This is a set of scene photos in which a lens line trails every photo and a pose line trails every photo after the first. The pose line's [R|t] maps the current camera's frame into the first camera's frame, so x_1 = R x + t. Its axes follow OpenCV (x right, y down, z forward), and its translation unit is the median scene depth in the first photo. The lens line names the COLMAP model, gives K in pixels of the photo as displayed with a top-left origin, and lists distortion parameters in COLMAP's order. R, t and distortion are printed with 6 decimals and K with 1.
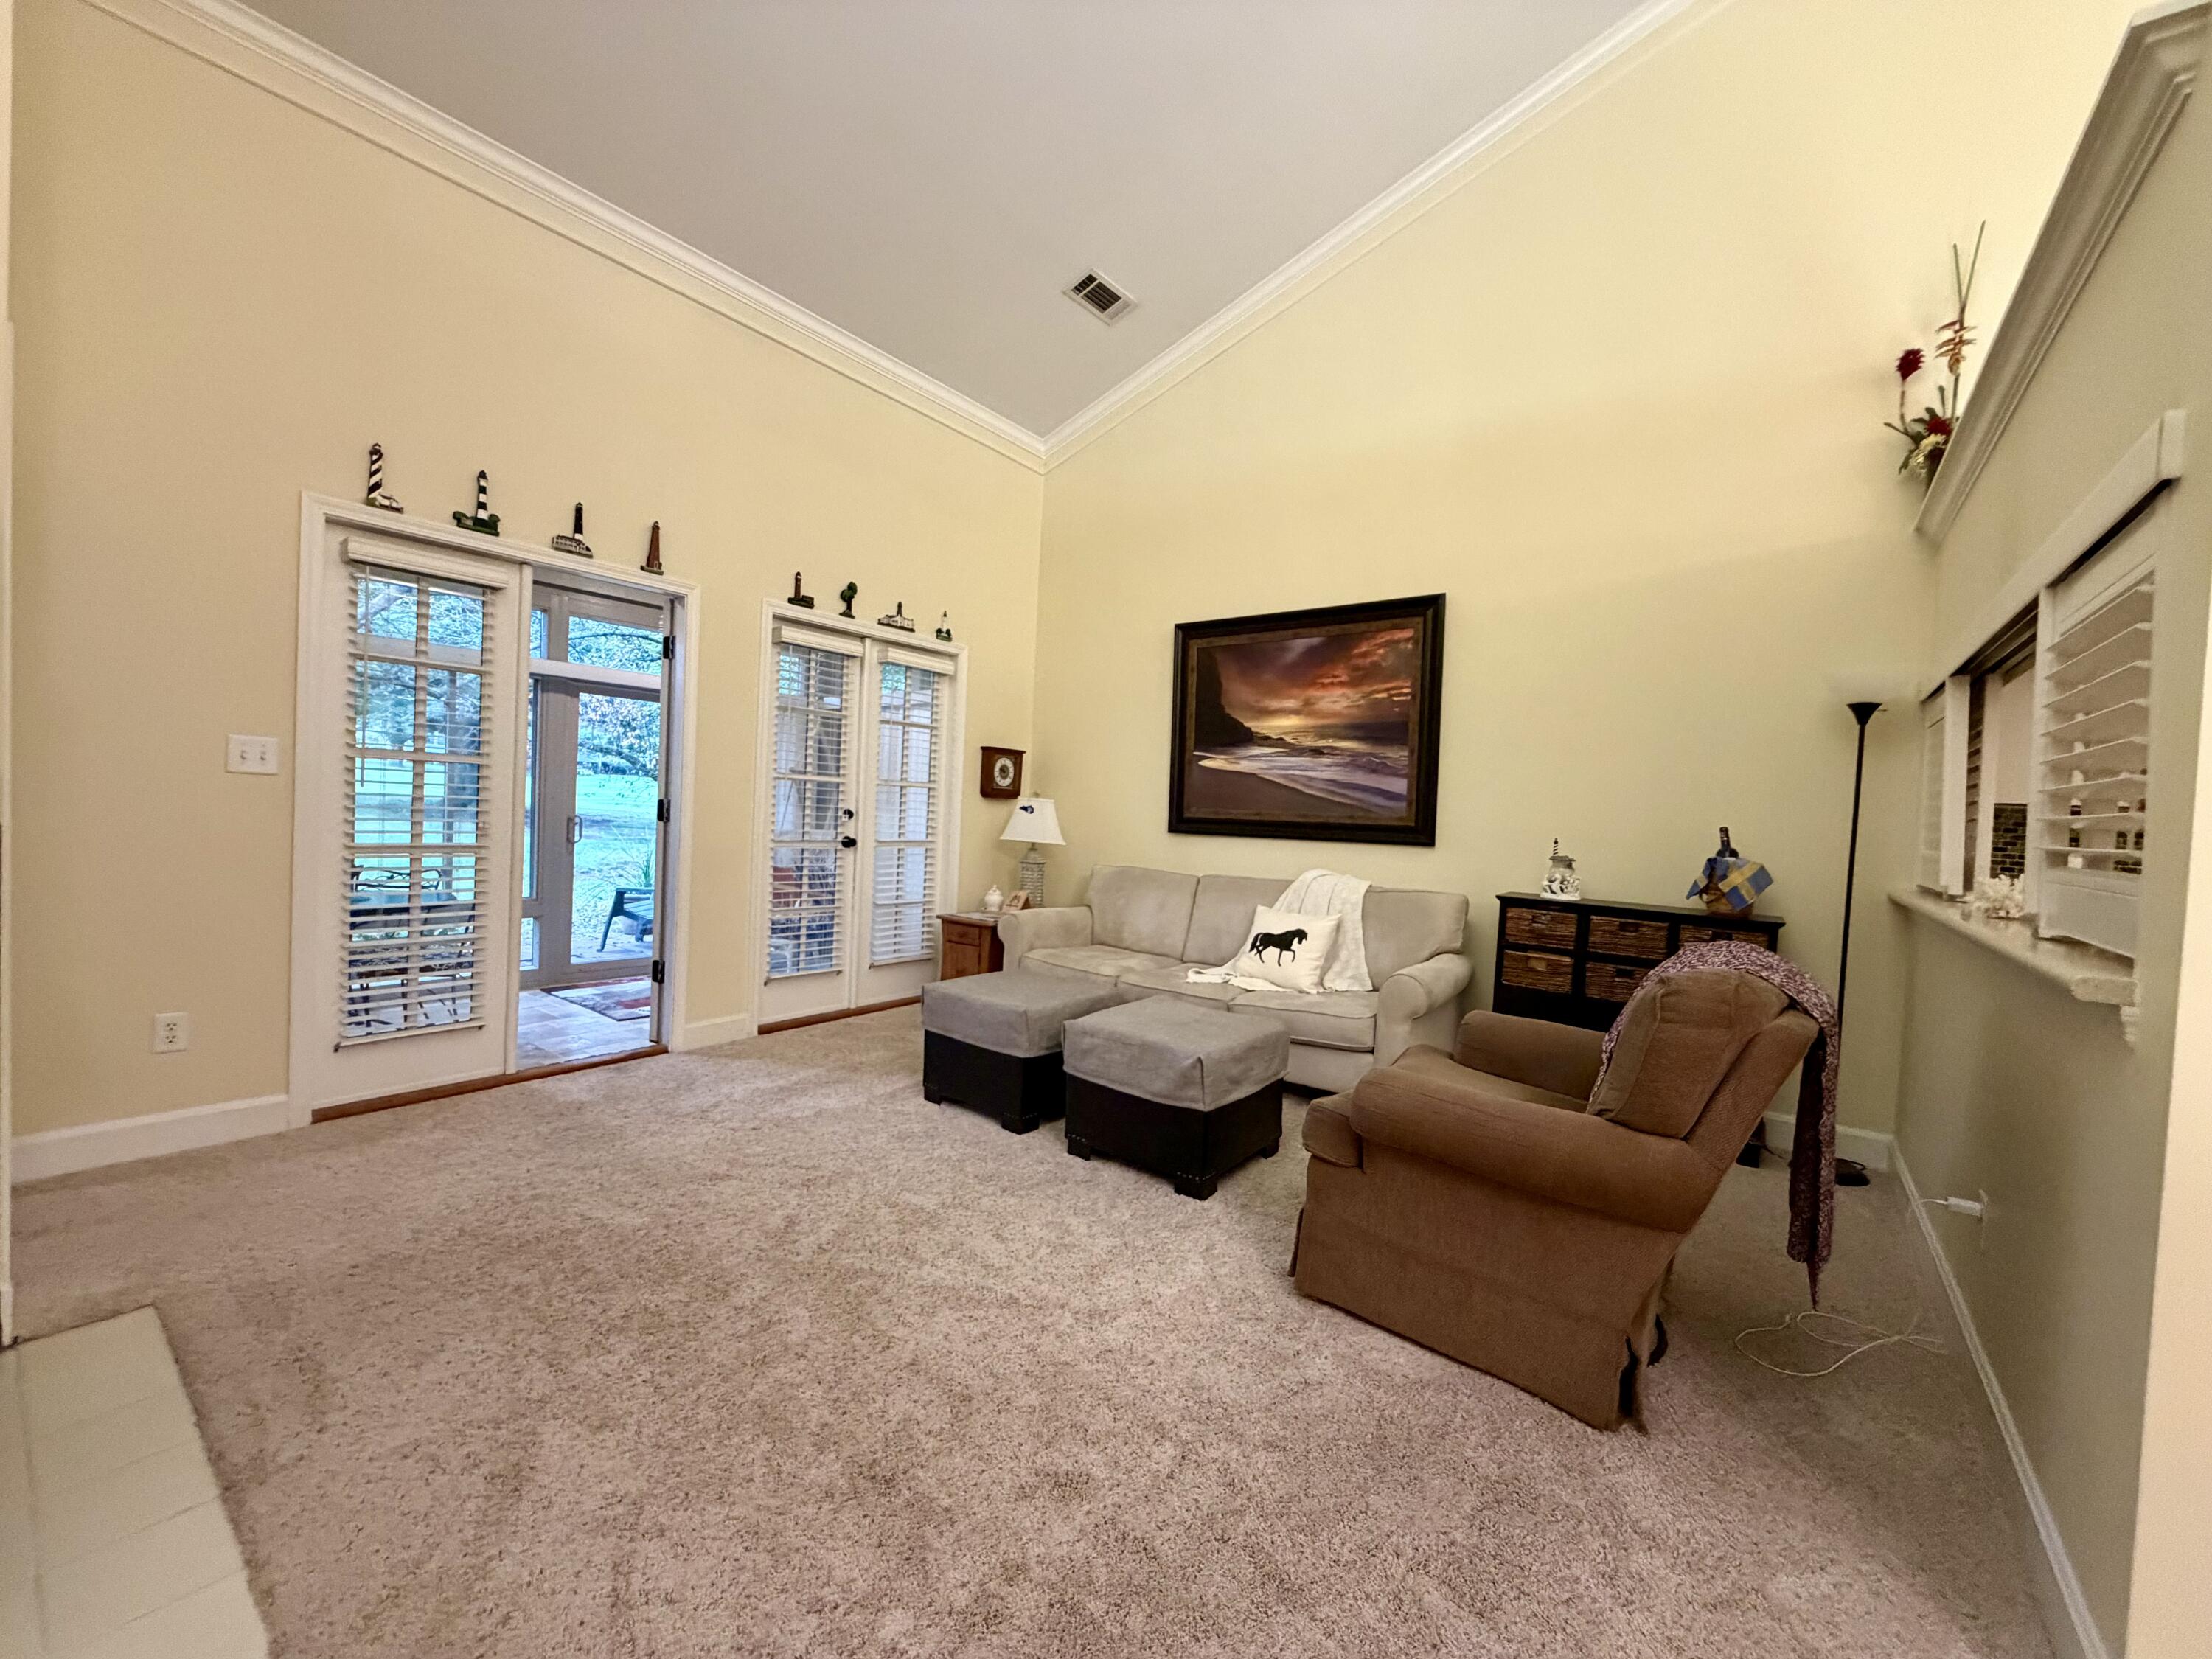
lens RADIAL K [[878.6, 0, 1100.3], [0, 878.6, 832.5], [0, 0, 1]] dist [-0.000354, 0.000415]
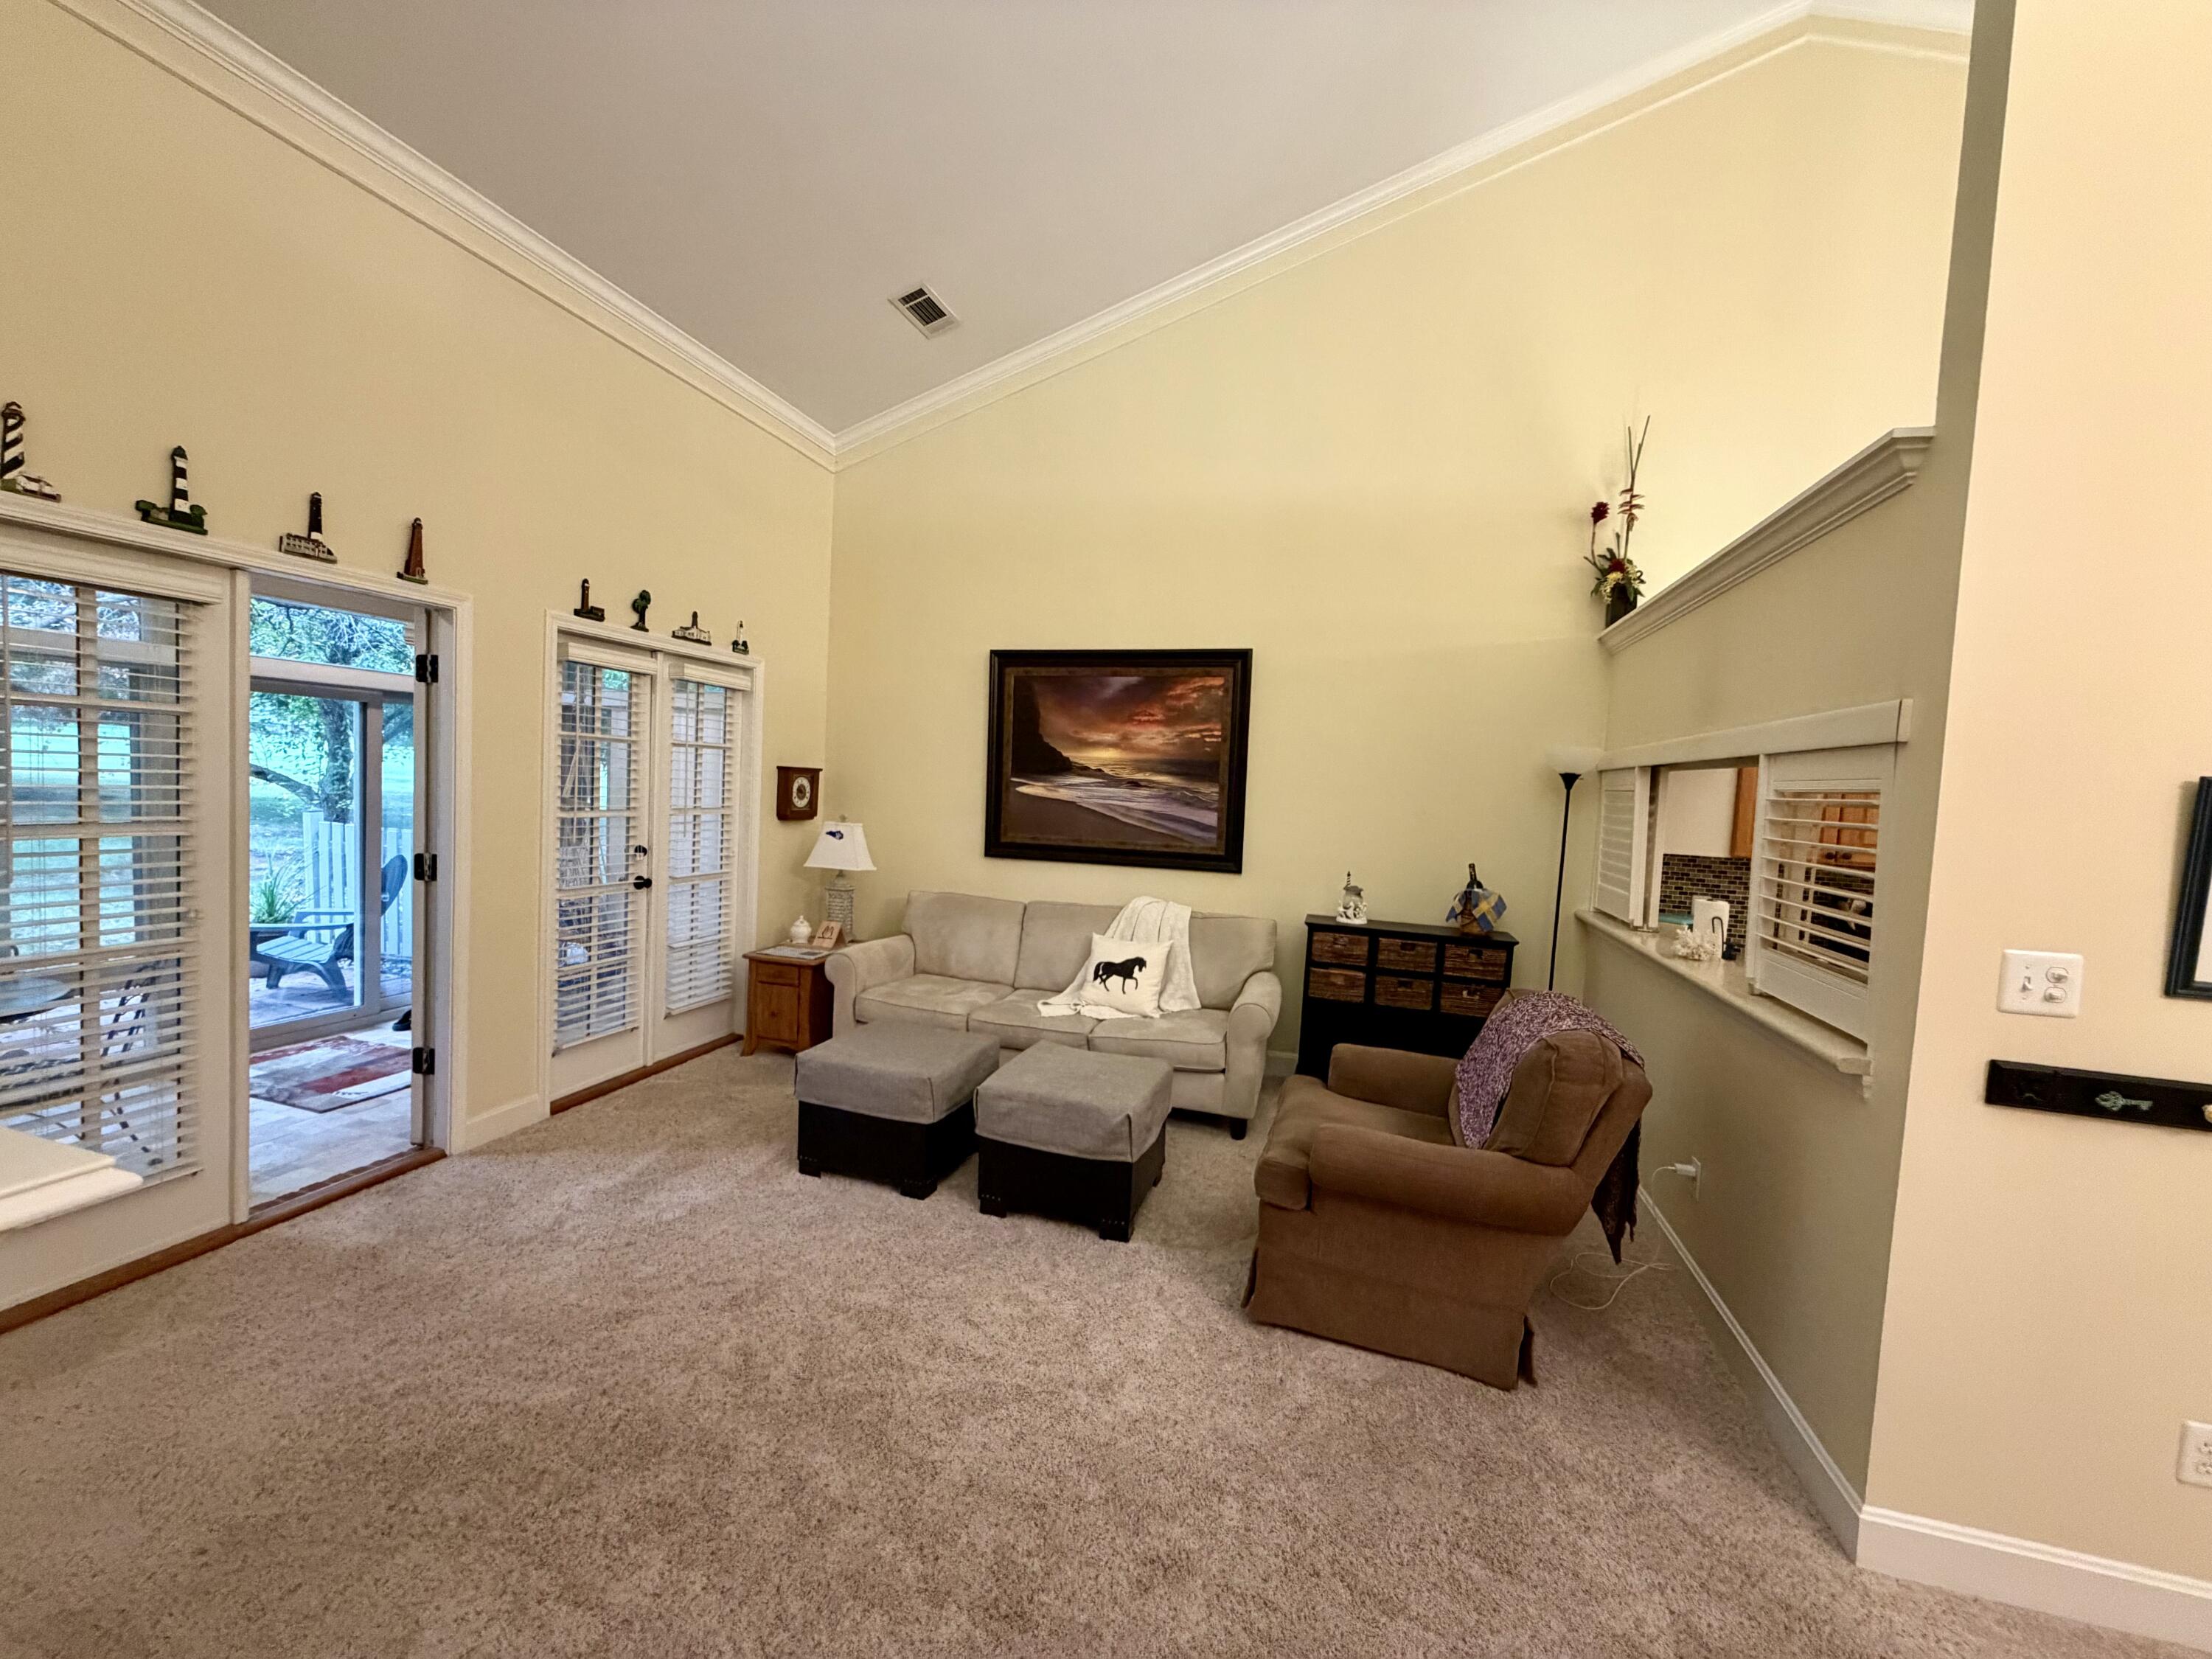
lens RADIAL K [[878.6, 0, 1097.9], [0, 878.6, 832.7], [0, 0, 1]] dist [-0.000354, 0.000415]
pose [[0.936602, -0.020505, 0.349793, -0.206842], [0.004323, 0.998887, 0.046978, -0.099979], [-0.350367, -0.042488, 0.935648, 0.011434]]
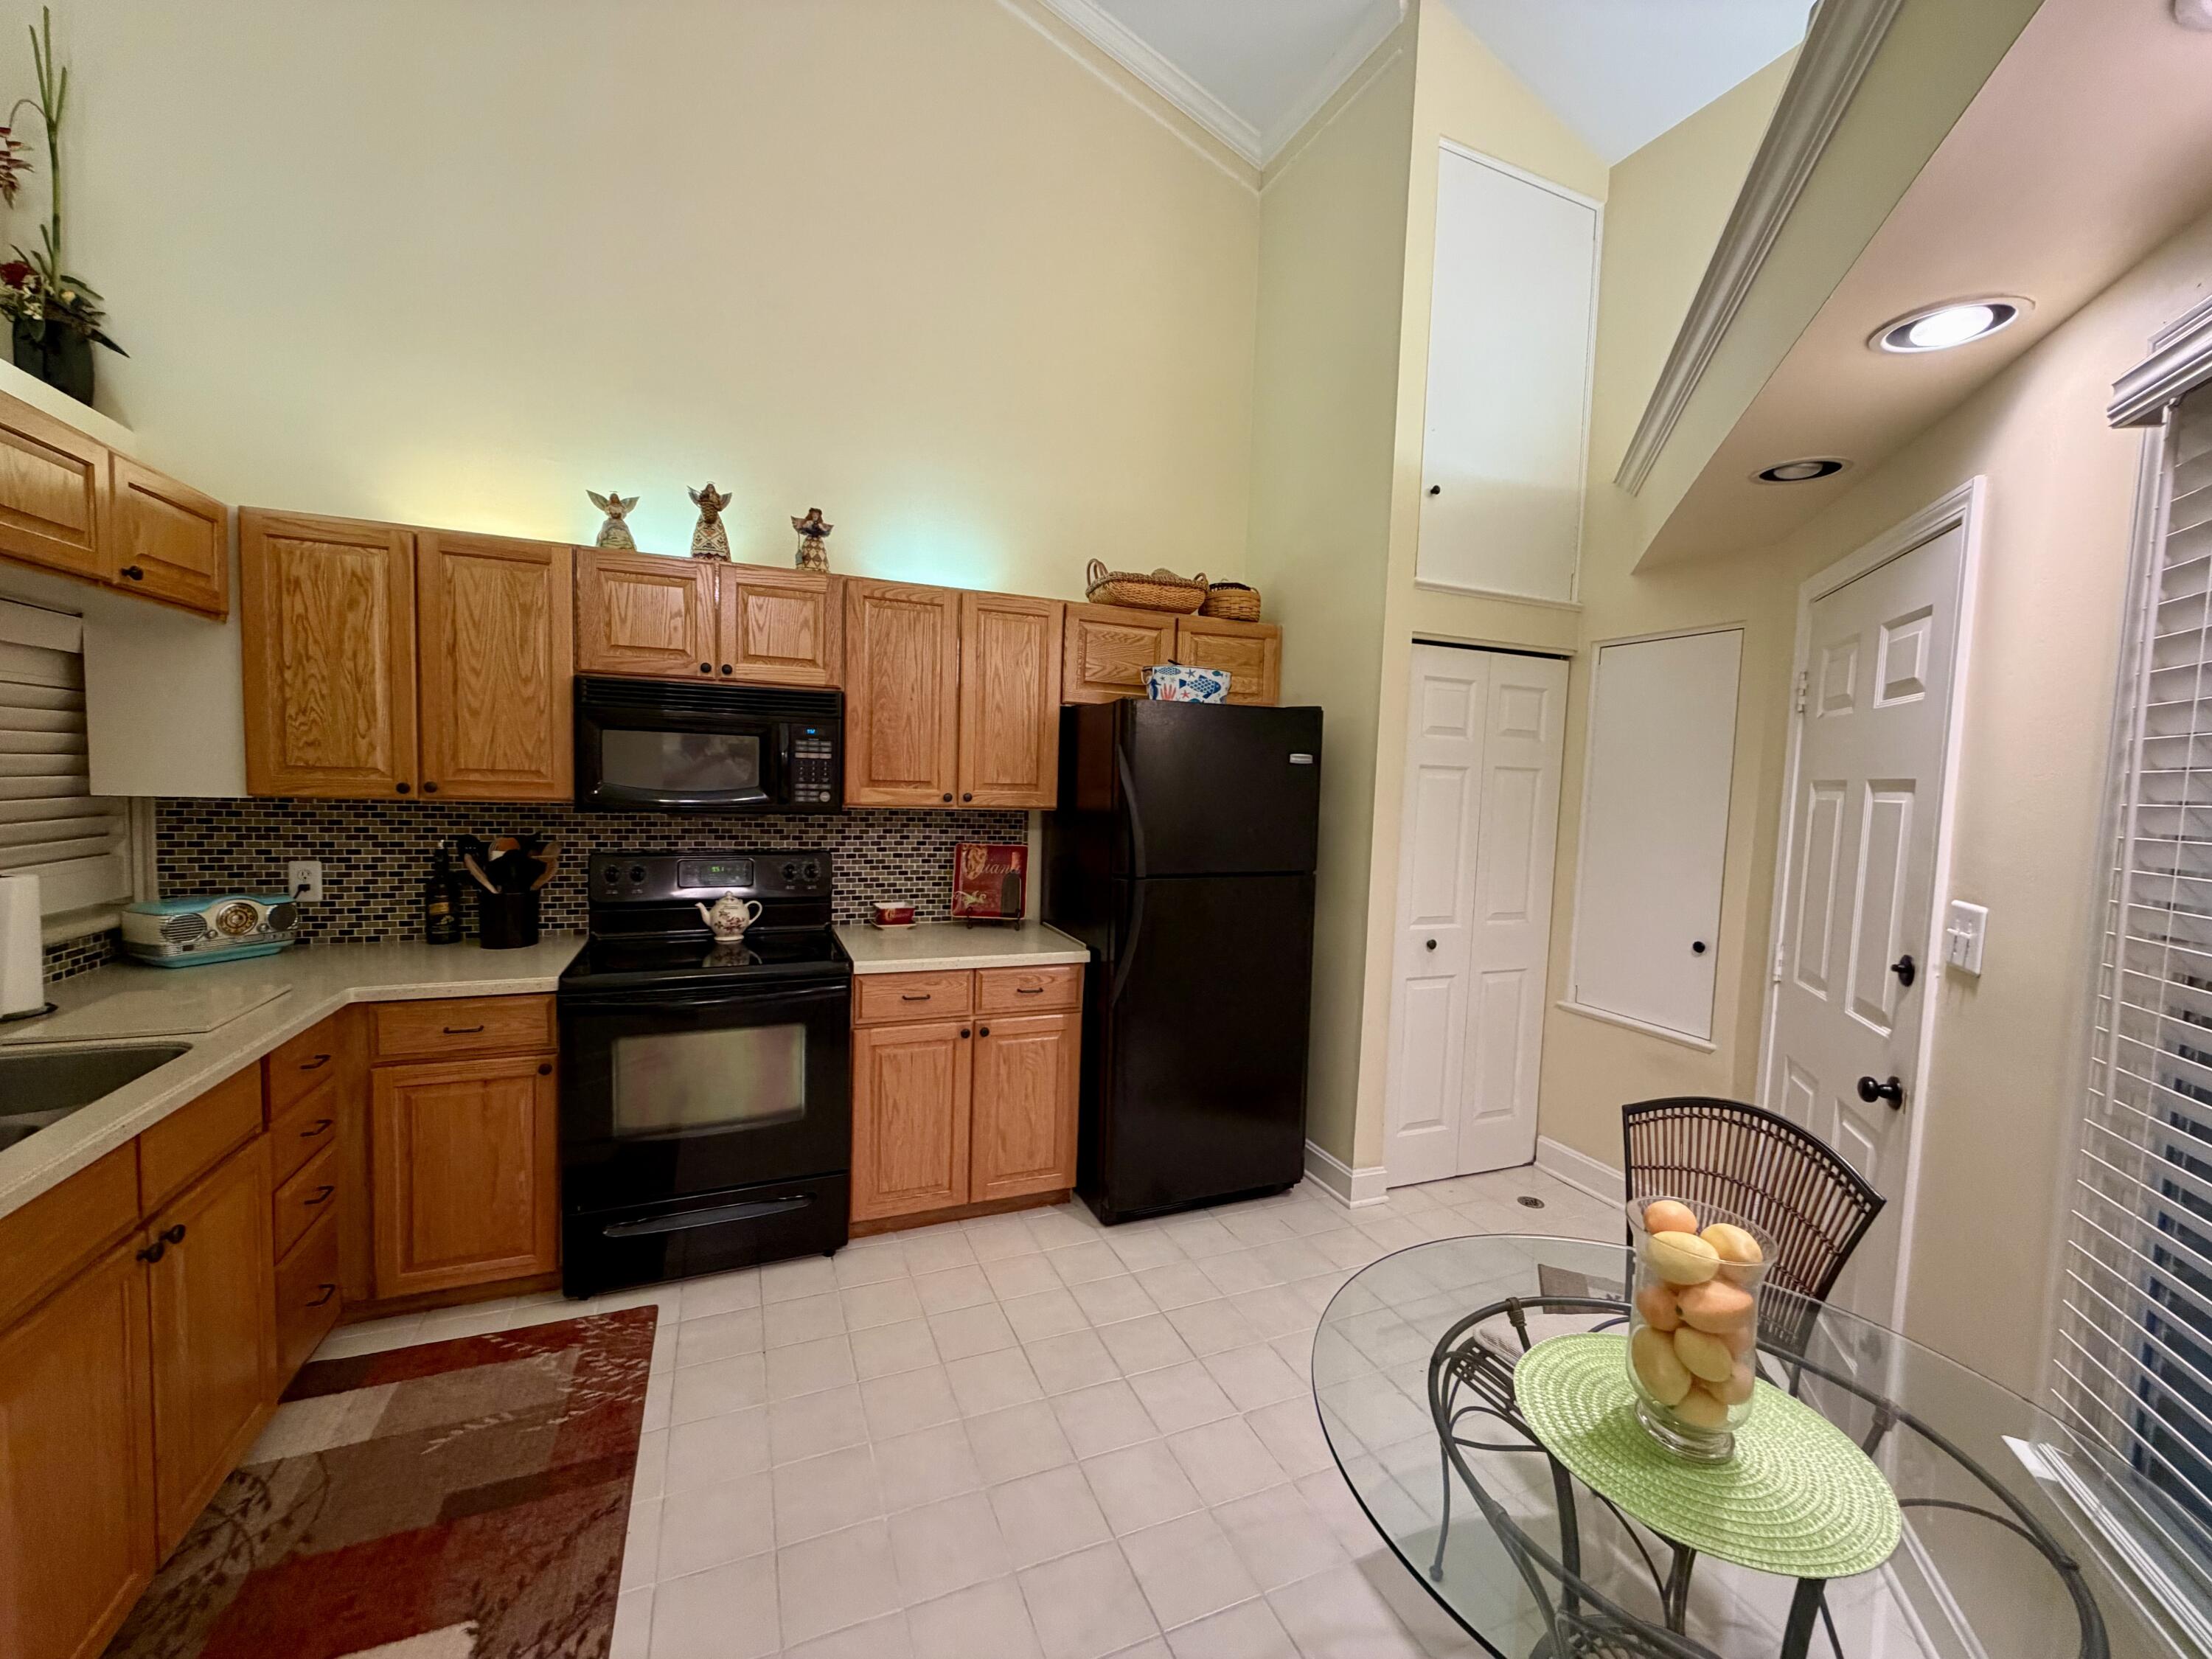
lens RADIAL K [[878.6, 0, 1105.2], [0, 878.6, 833.2], [0, 0, 1]] dist [-0.000354, 0.000415]
pose [[0.498774, -0.085946, 0.862460, 0.602829], [0.019512, 0.995933, 0.087962, -0.037525], [-0.866513, -0.027045, 0.498422, -0.131301]]
